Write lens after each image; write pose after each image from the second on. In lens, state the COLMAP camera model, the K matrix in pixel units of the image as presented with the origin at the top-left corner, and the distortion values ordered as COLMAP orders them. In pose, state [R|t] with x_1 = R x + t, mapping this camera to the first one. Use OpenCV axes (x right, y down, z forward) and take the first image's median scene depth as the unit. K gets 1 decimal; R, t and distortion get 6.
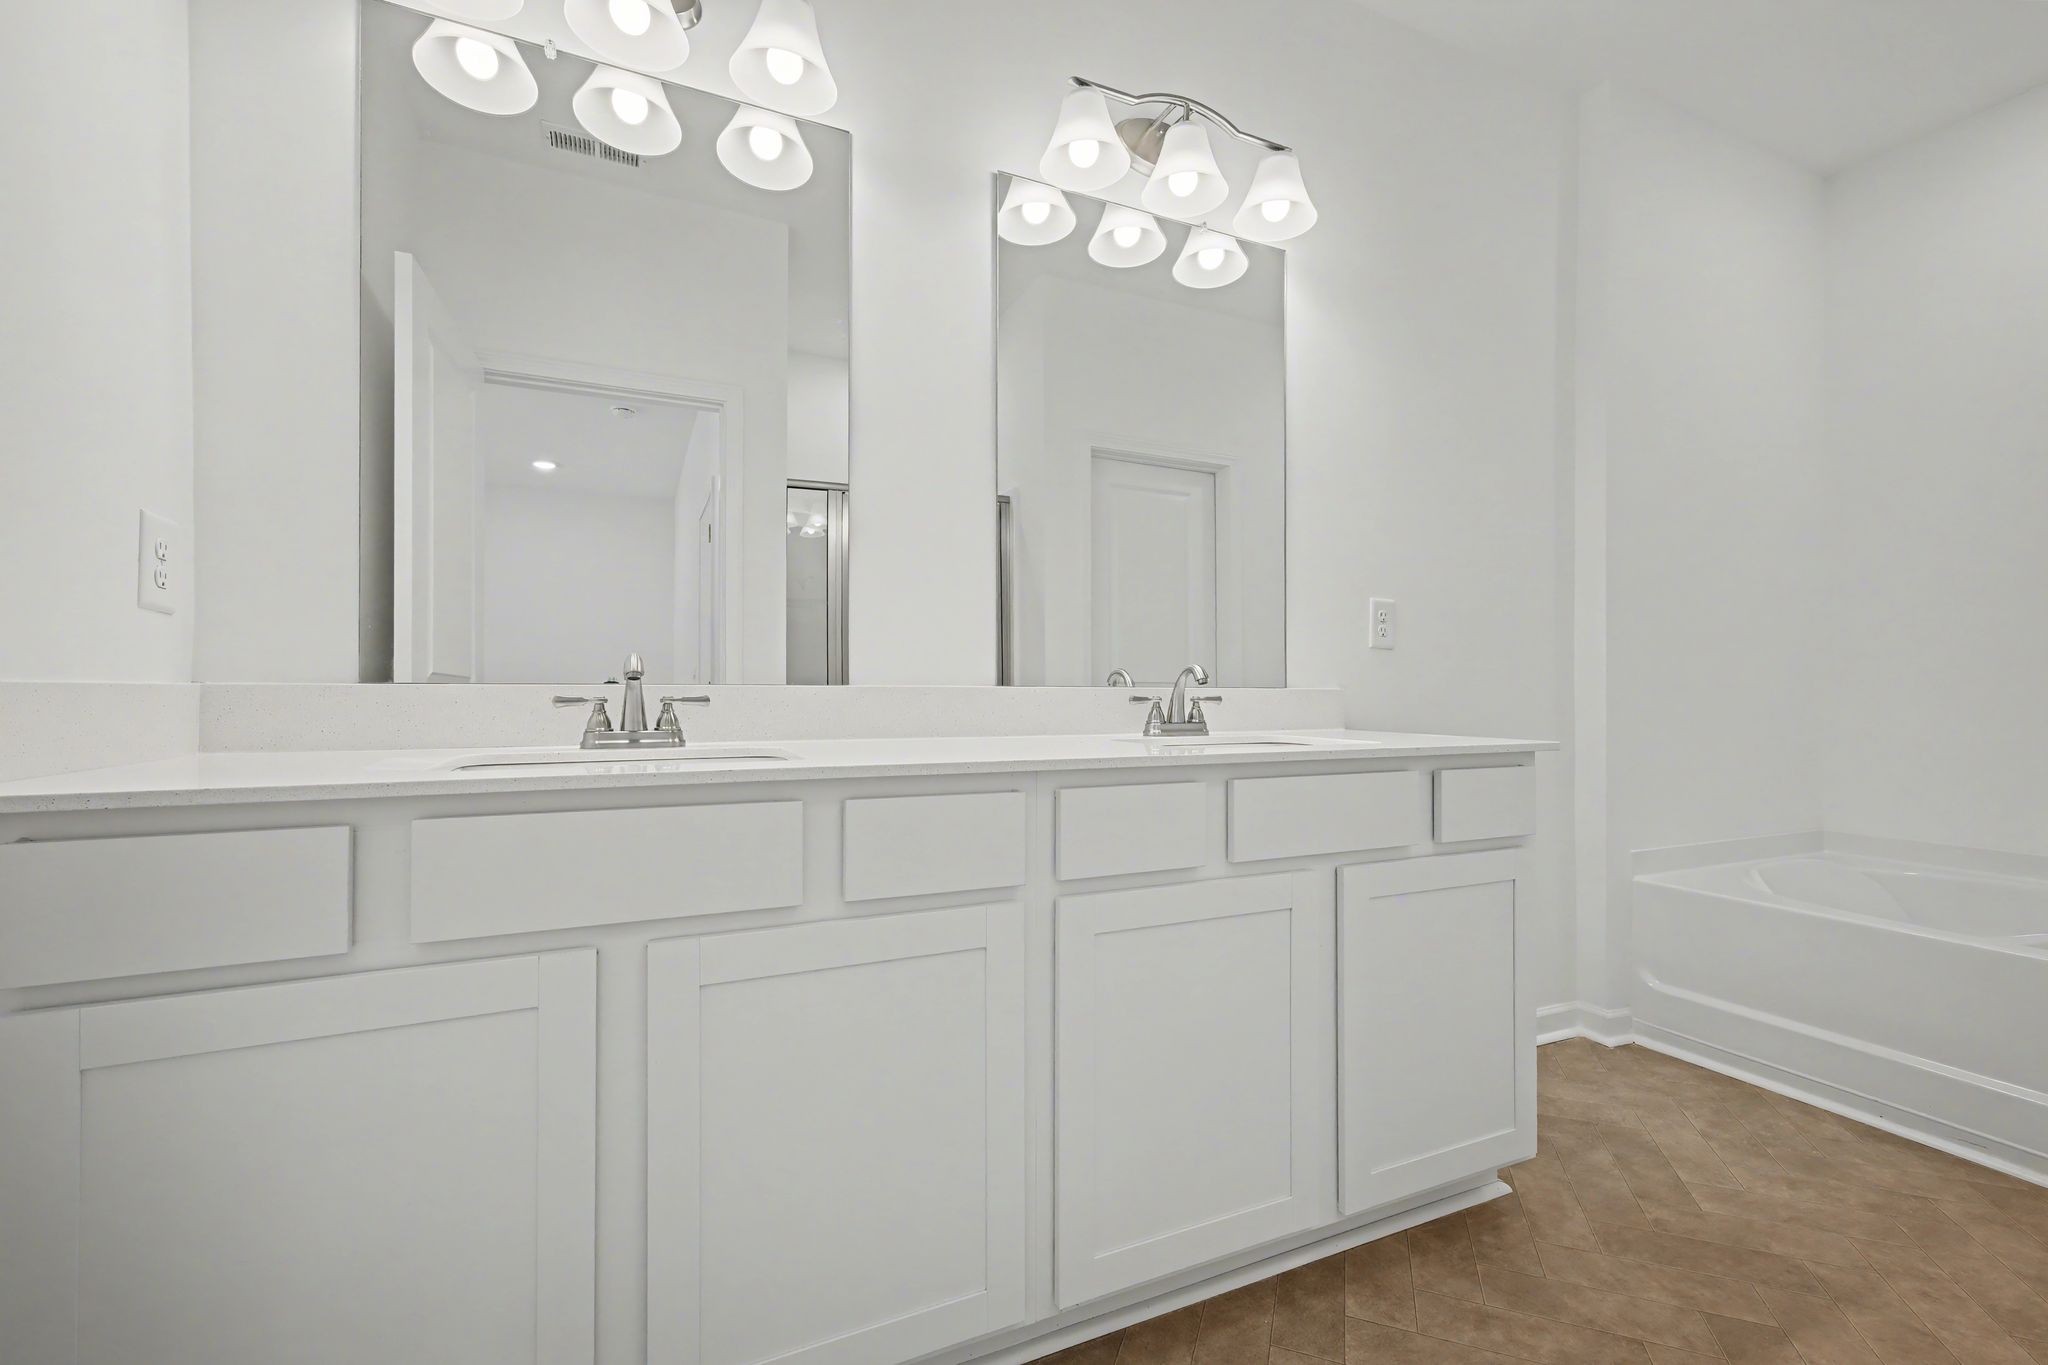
lens RADIAL K [[902.4, 0, 1054.5], [0, 902.4, 691.2], [0, 0, 1]] dist [0.012129, -0.000155]
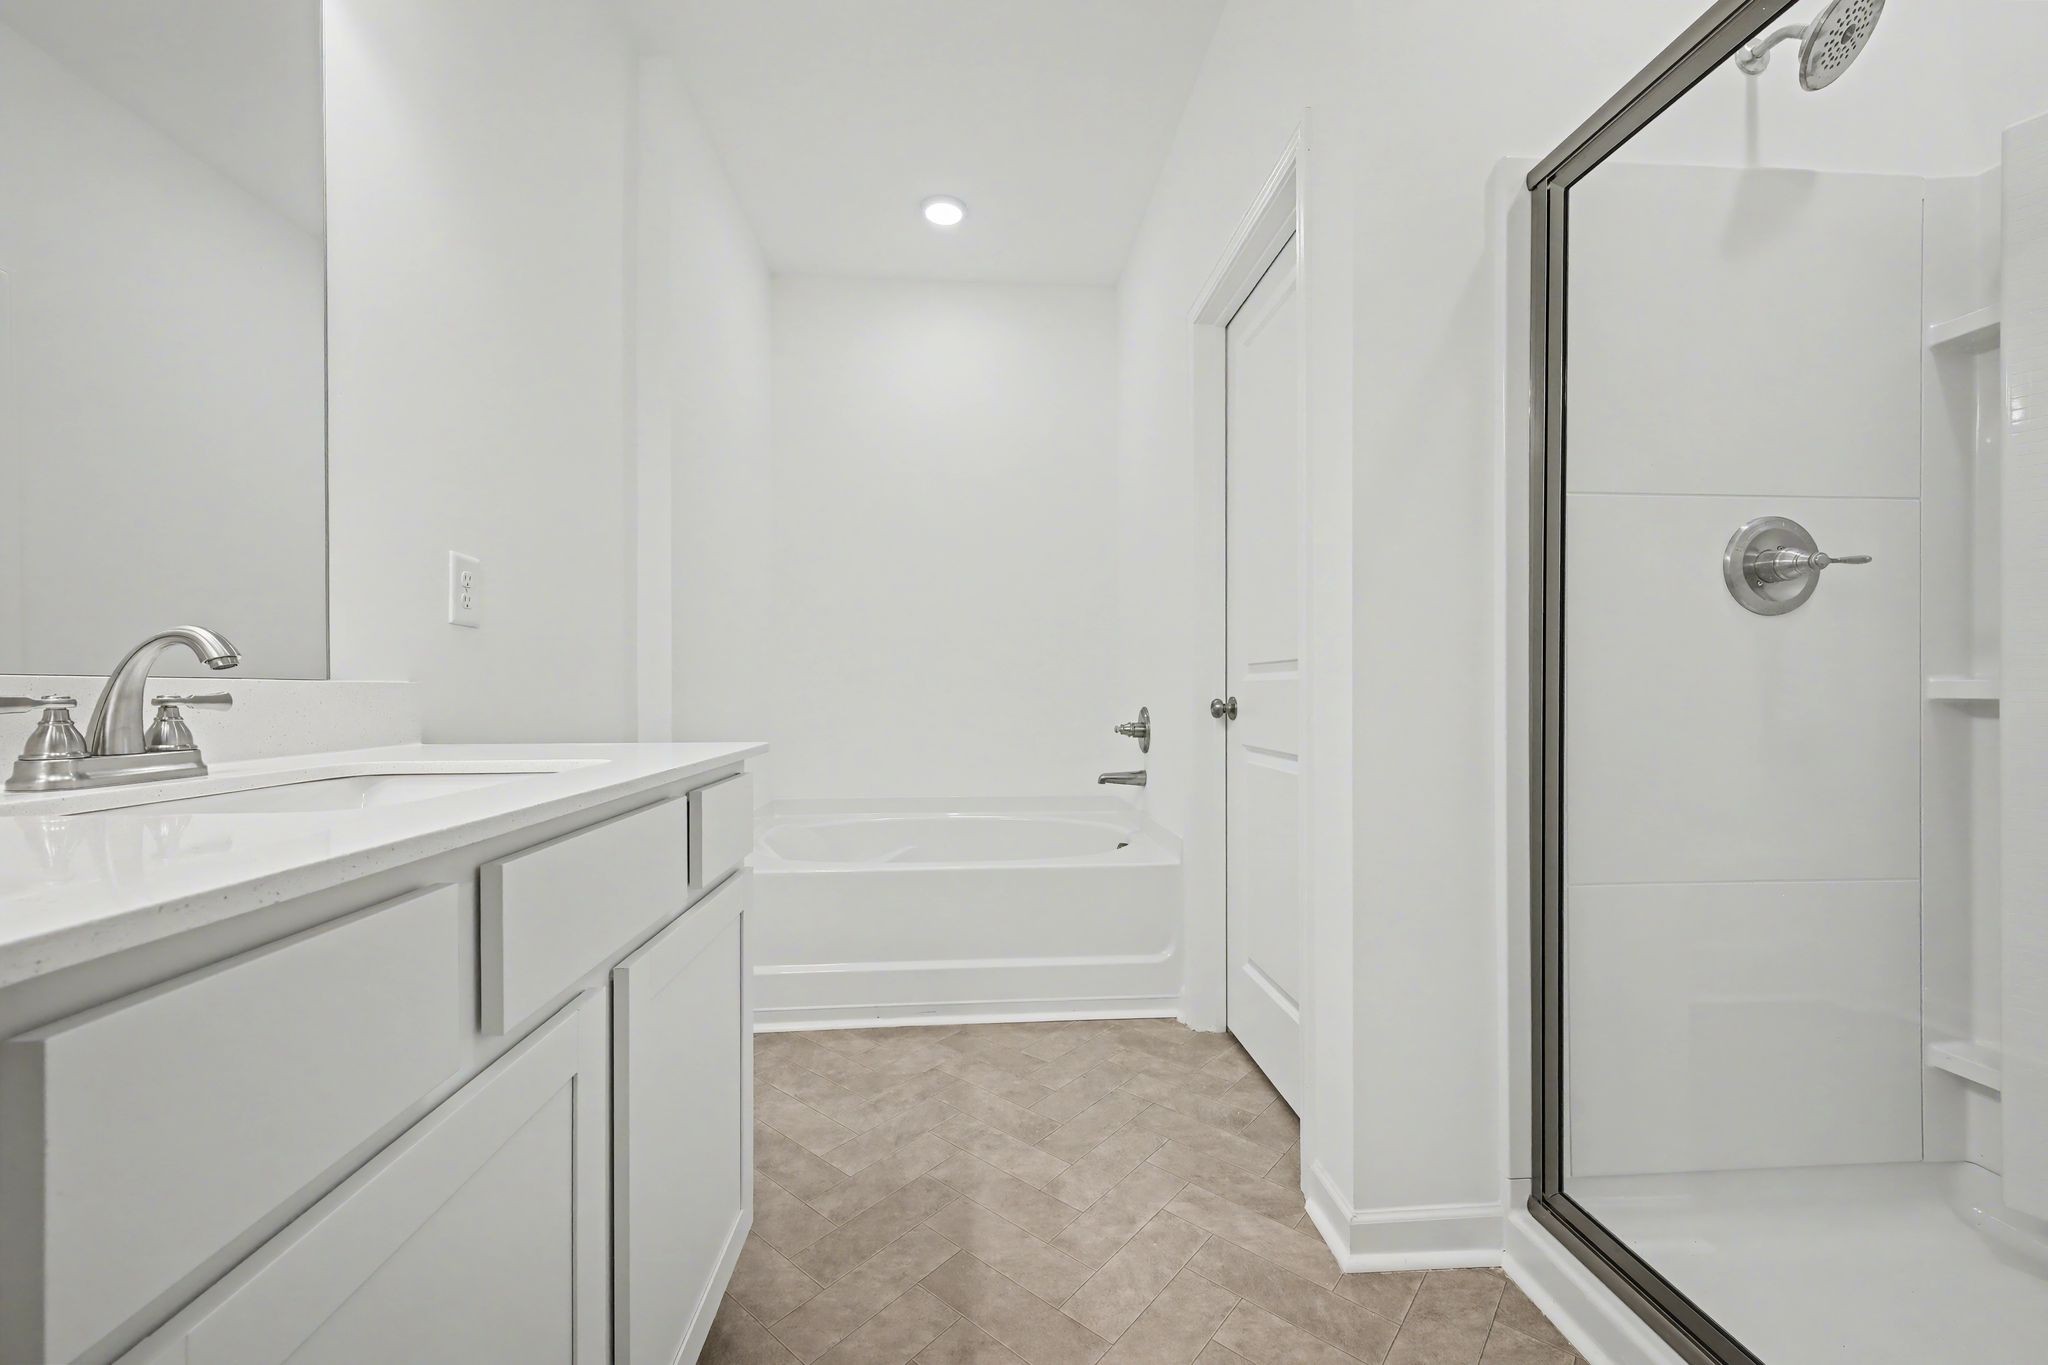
lens RADIAL K [[800.3, 0, 1024.0], [0, 800.3, 682.5], [0, 0, 1]] dist [-0.000603, -0.000069]
pose [[0.358194, 0.003046, 0.933642, -0.075952], [0.006161, 0.999965, -0.005625, 0.004293], [-0.933627, 0.007767, 0.358163, 0.435411]]
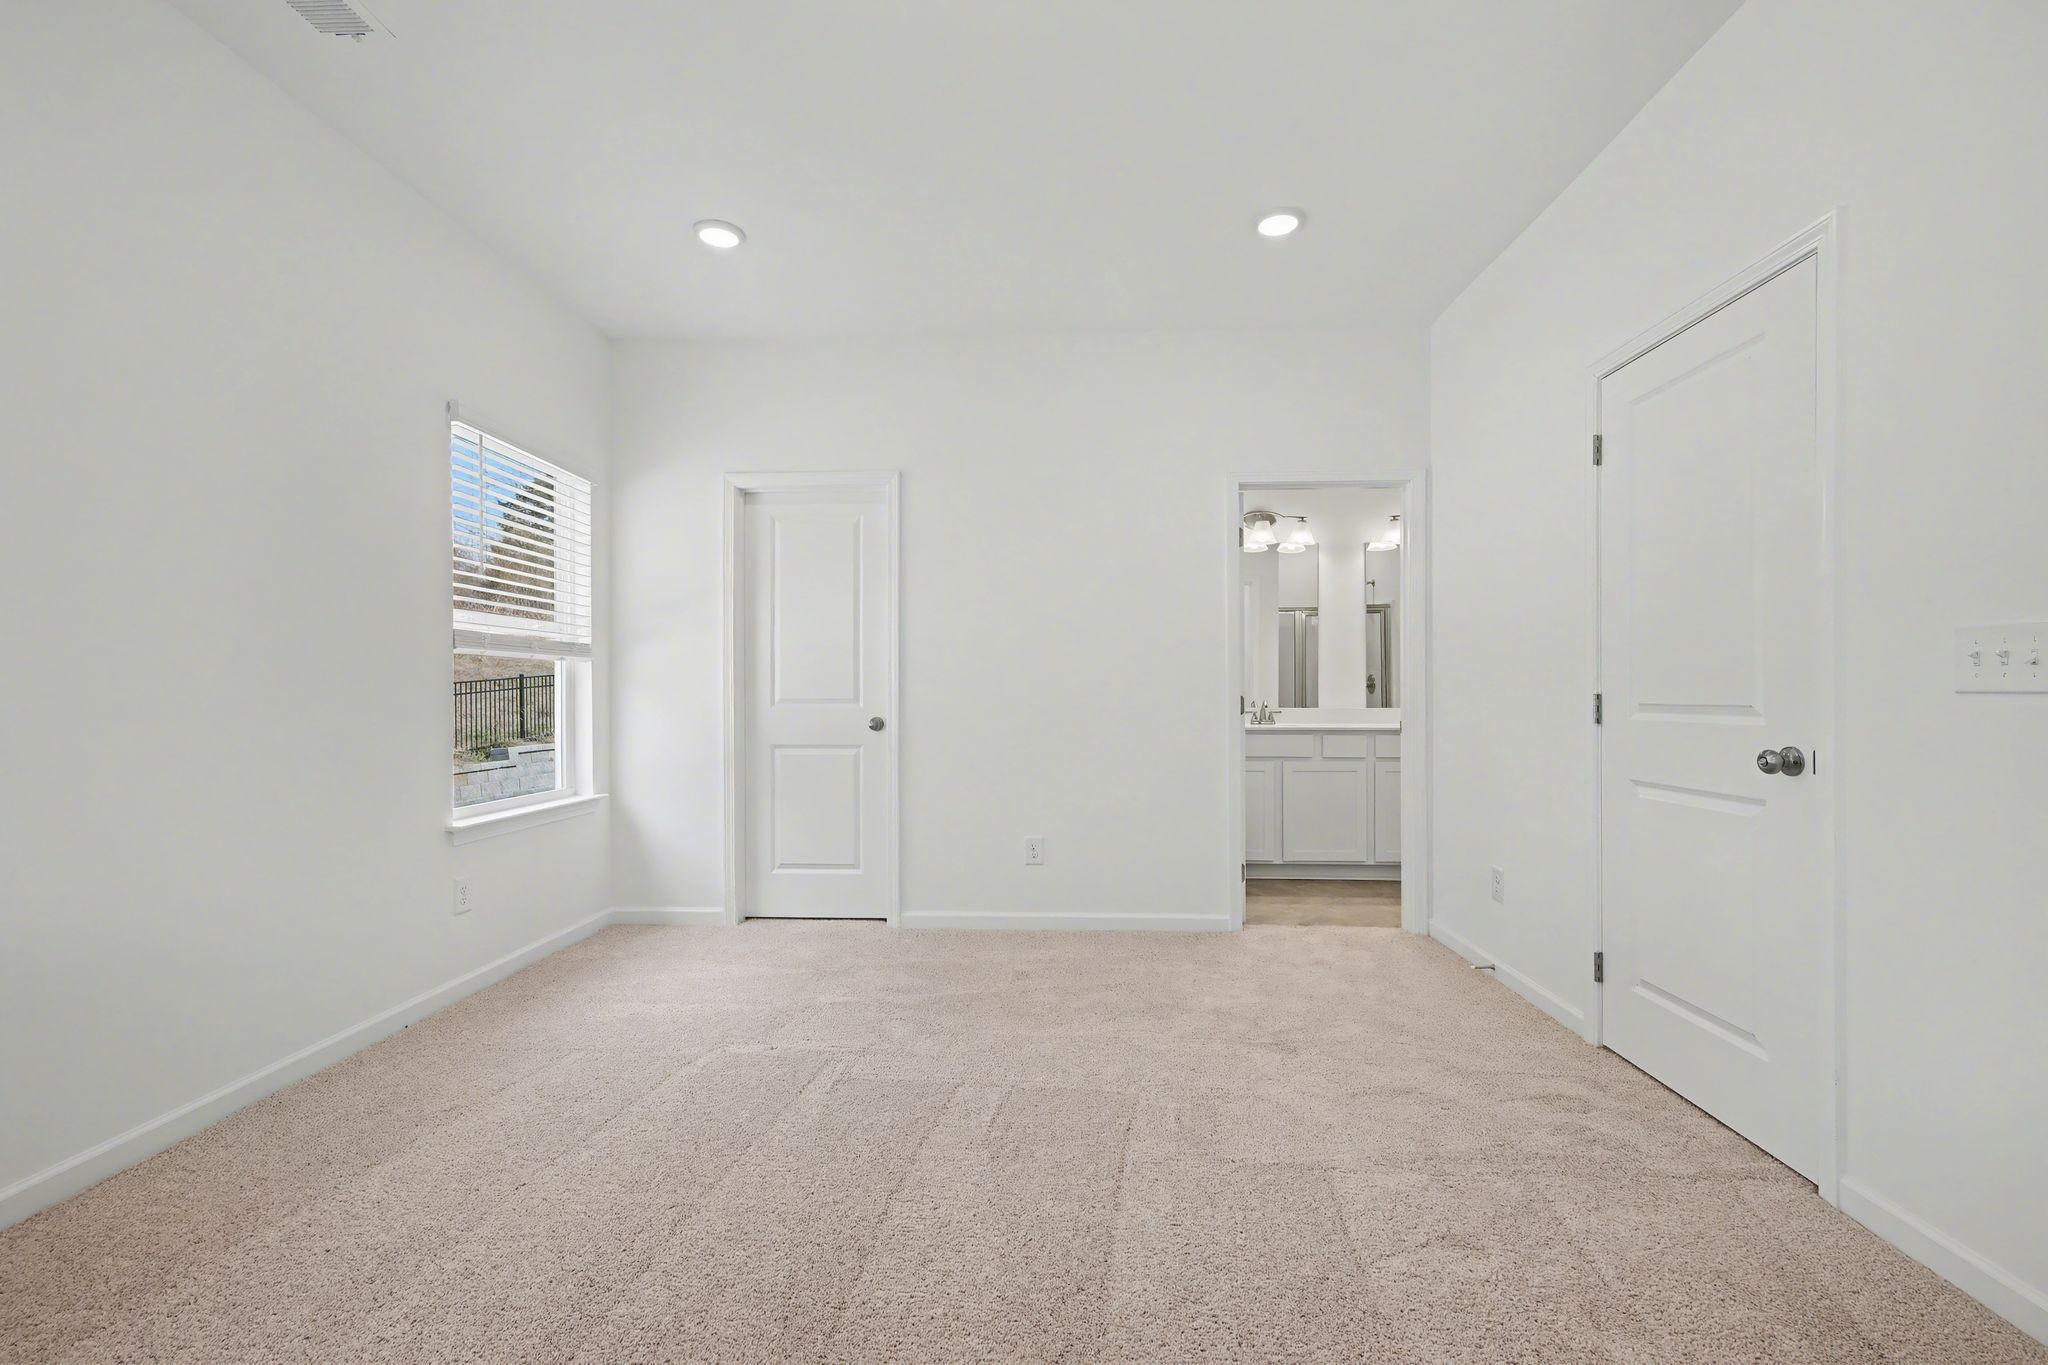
lens RADIAL K [[902.4, 0, 1054.5], [0, 902.4, 691.2], [0, 0, 1]] dist [0.012129, -0.000155]
pose [[0.900322, -0.003502, -0.435210, 0.469712], [-0.002130, 0.999920, -0.012452, -0.030203], [0.435219, 0.012137, 0.900243, -3.228888]]
